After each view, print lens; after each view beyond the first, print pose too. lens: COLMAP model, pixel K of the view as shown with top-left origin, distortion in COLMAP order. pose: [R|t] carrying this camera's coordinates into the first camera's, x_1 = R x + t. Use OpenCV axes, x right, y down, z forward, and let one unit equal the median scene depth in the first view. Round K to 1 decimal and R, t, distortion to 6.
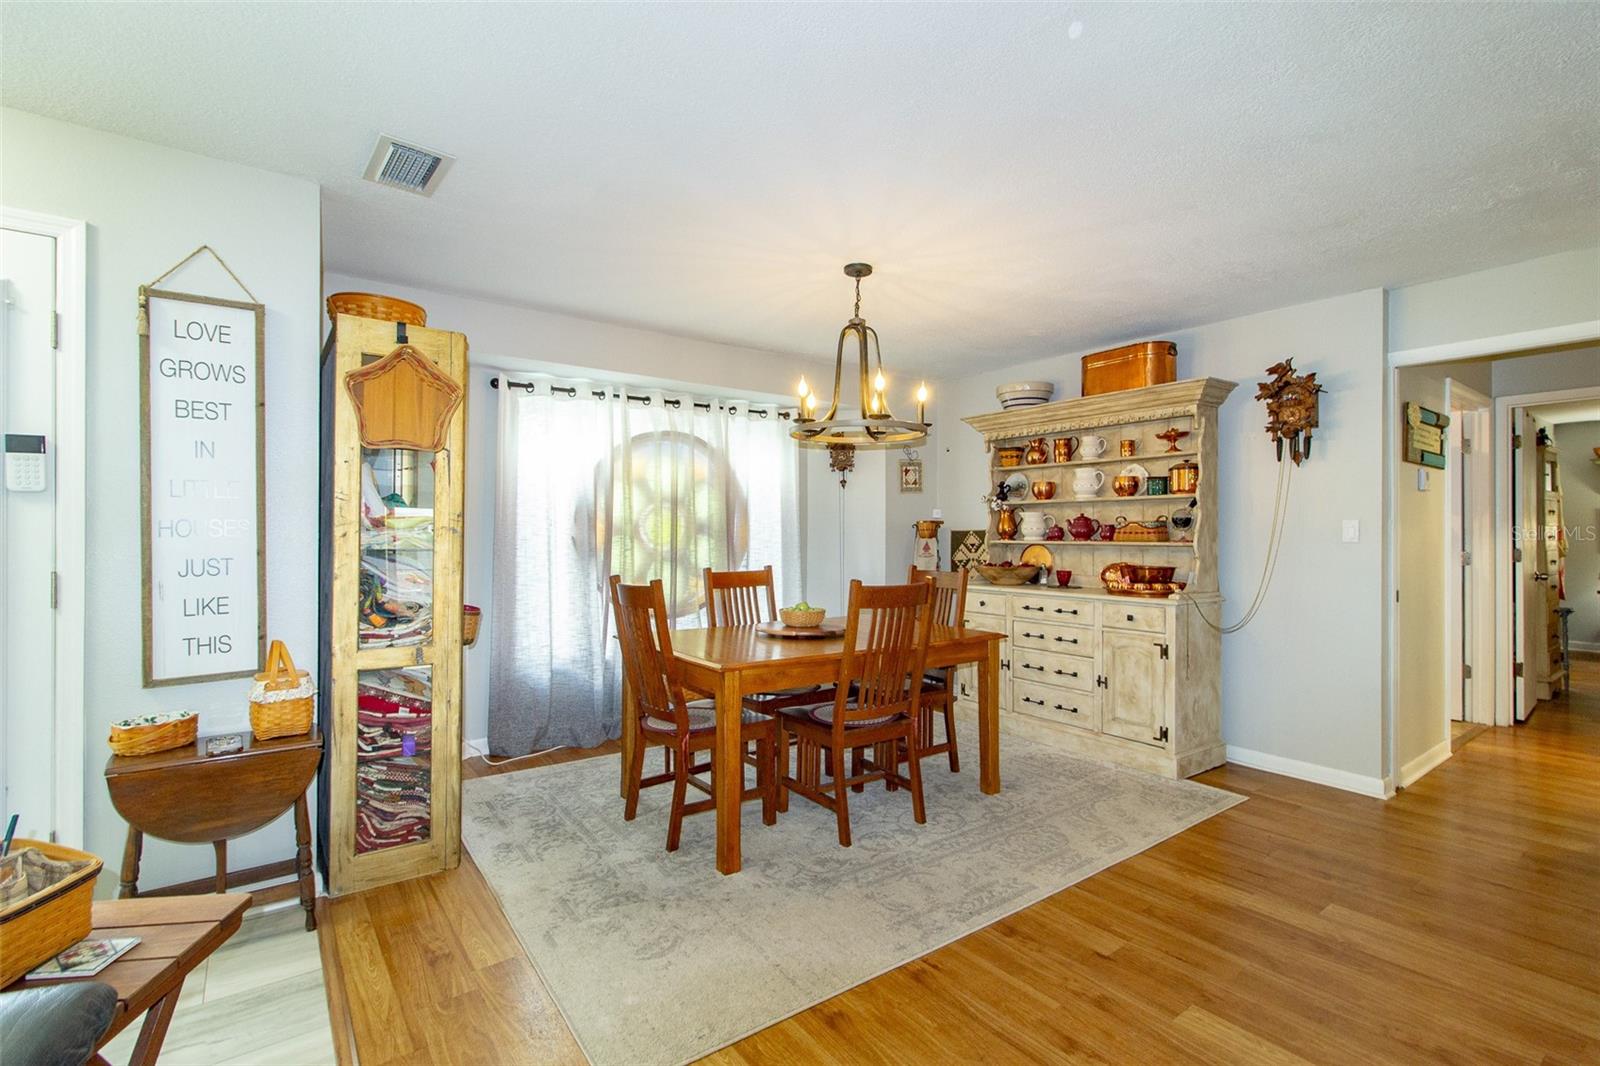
lens RADIAL K [[754.9, 0, 822.2], [0, 754.9, 531.9], [0, 0, 1]] dist [0.002328, 0.000235]
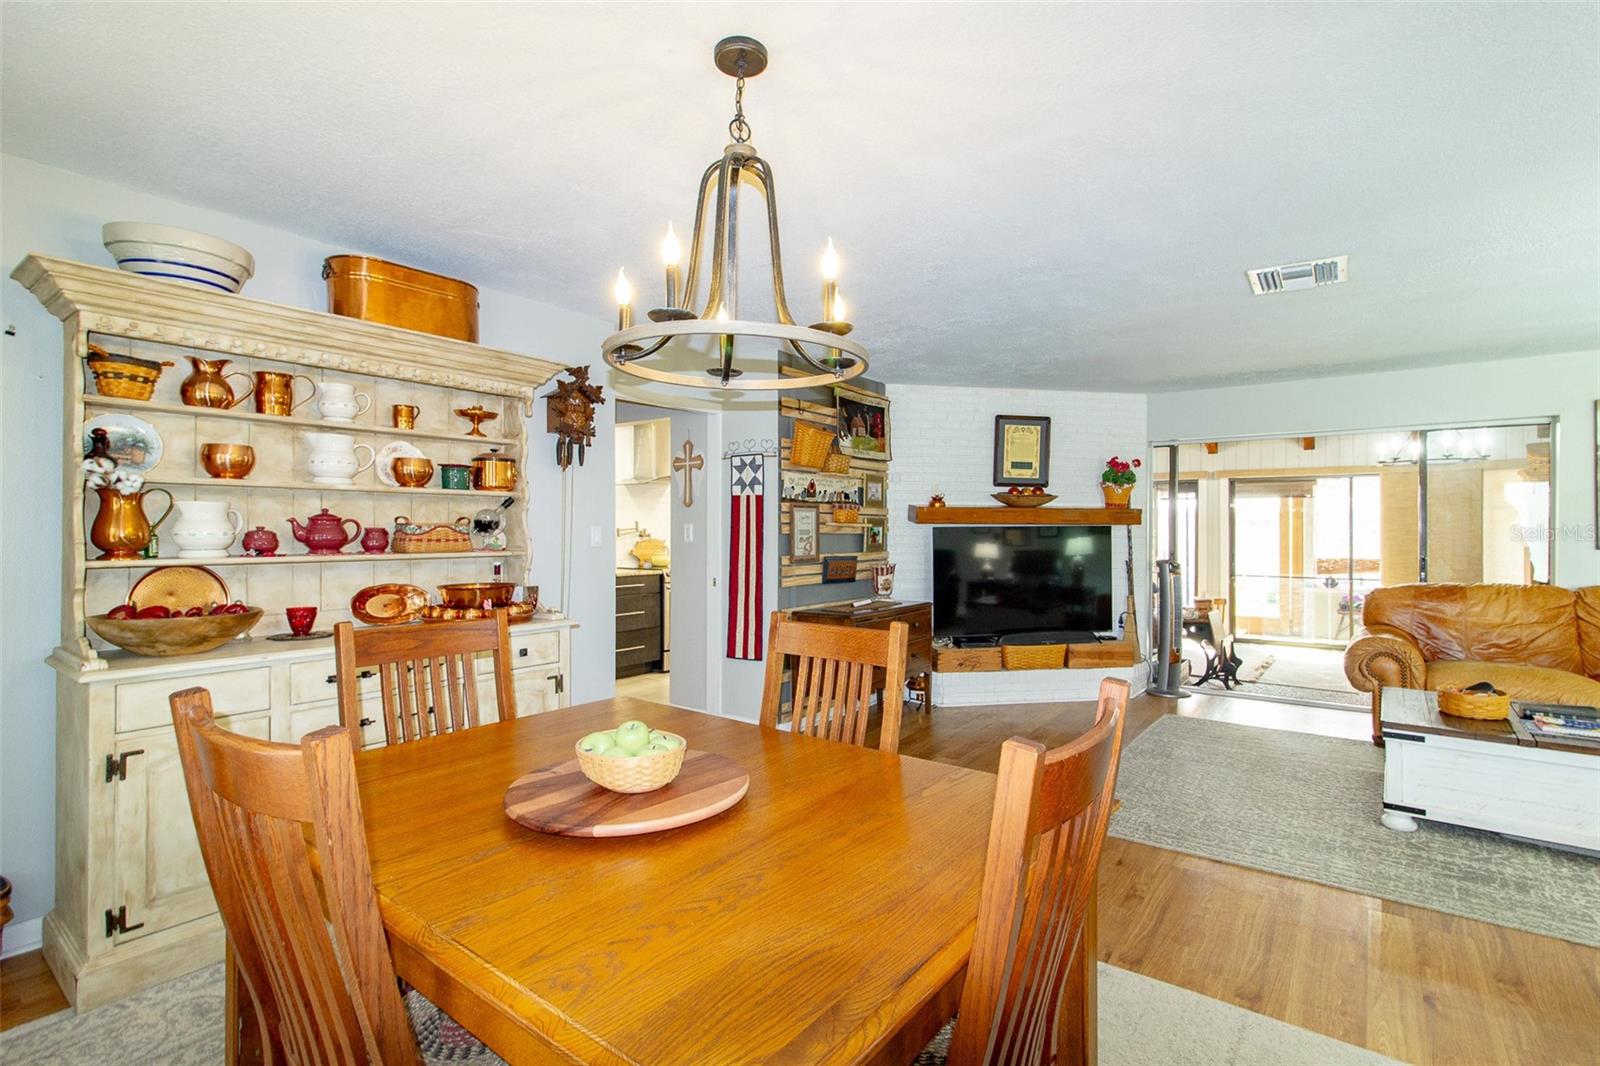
lens RADIAL K [[754.9, 0, 822.2], [0, 754.9, 531.9], [0, 0, 1]] dist [0.002328, 0.000235]
pose [[-0.301317, -0.003500, 0.953518, -0.373814], [-0.003045, 0.999992, 0.002708, -0.009647], [-0.953519, -0.002088, -0.301325, 0.863043]]
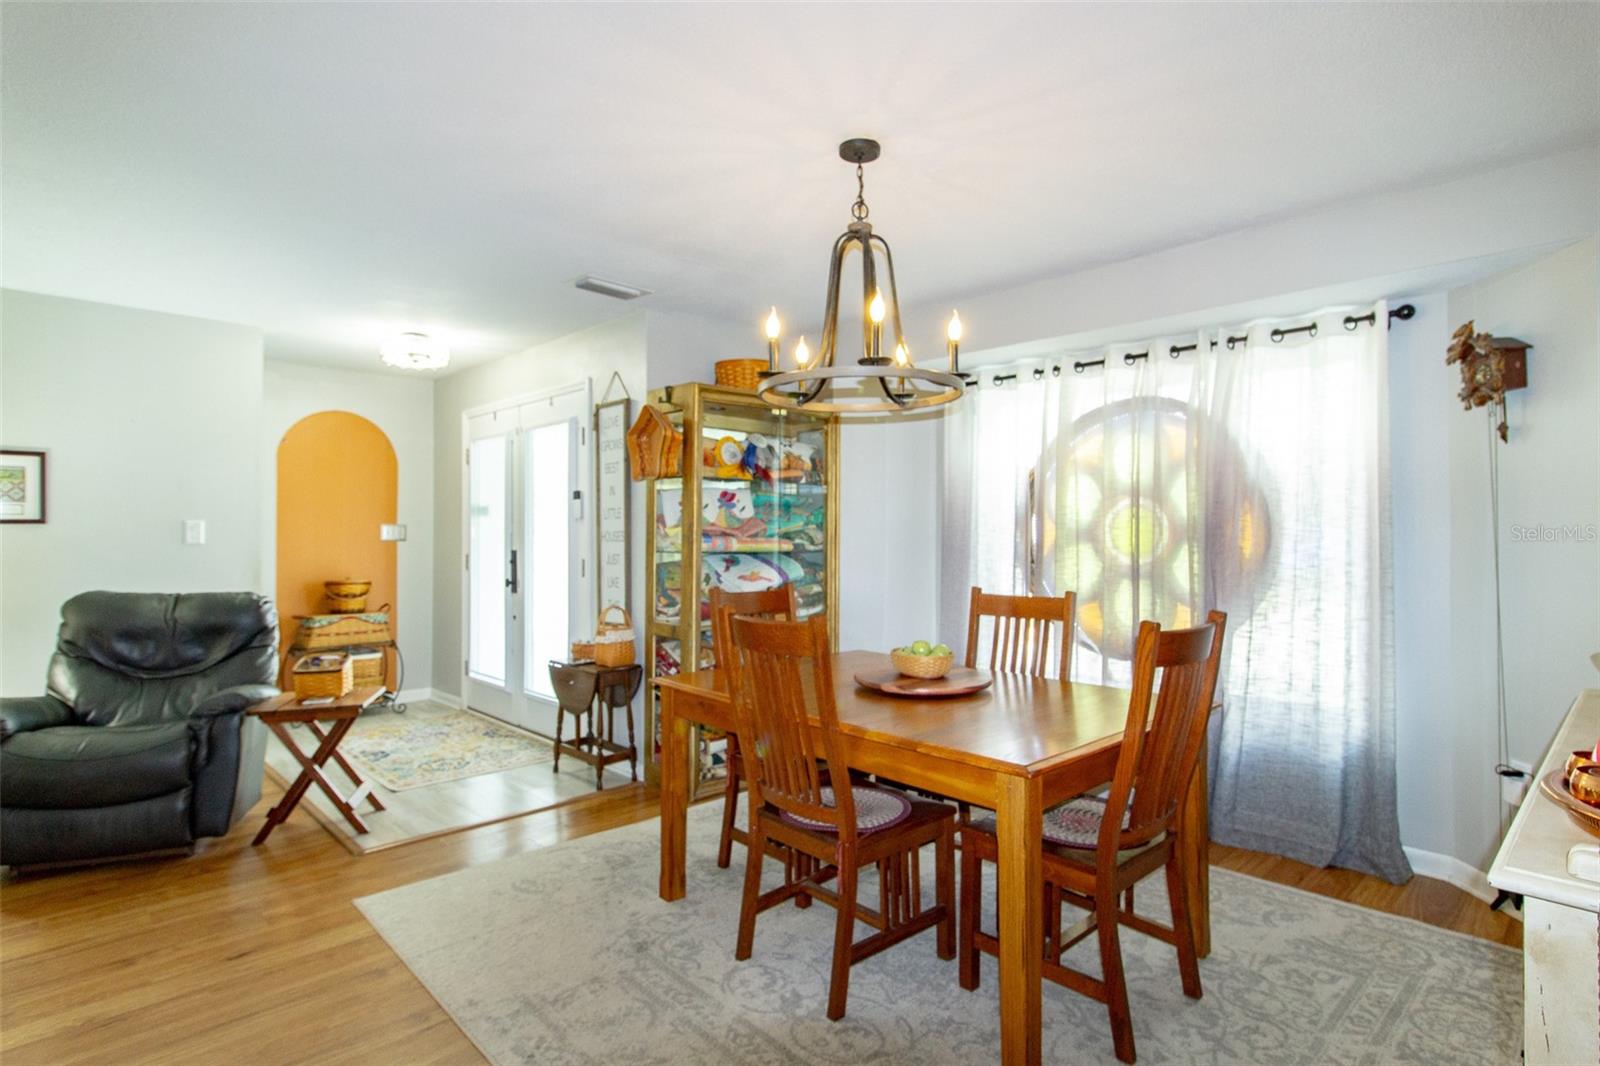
lens RADIAL K [[811.4, 0, 800.0], [0, 811.4, 533.0], [0, 0, 1]] dist [-0.001112, -0.000197]
pose [[0.109845, -0.003981, -0.993941, 0.586244], [0.000398, 0.999992, -0.003961, -0.002383], [0.993949, 0.000039, 0.109846, 0.675398]]
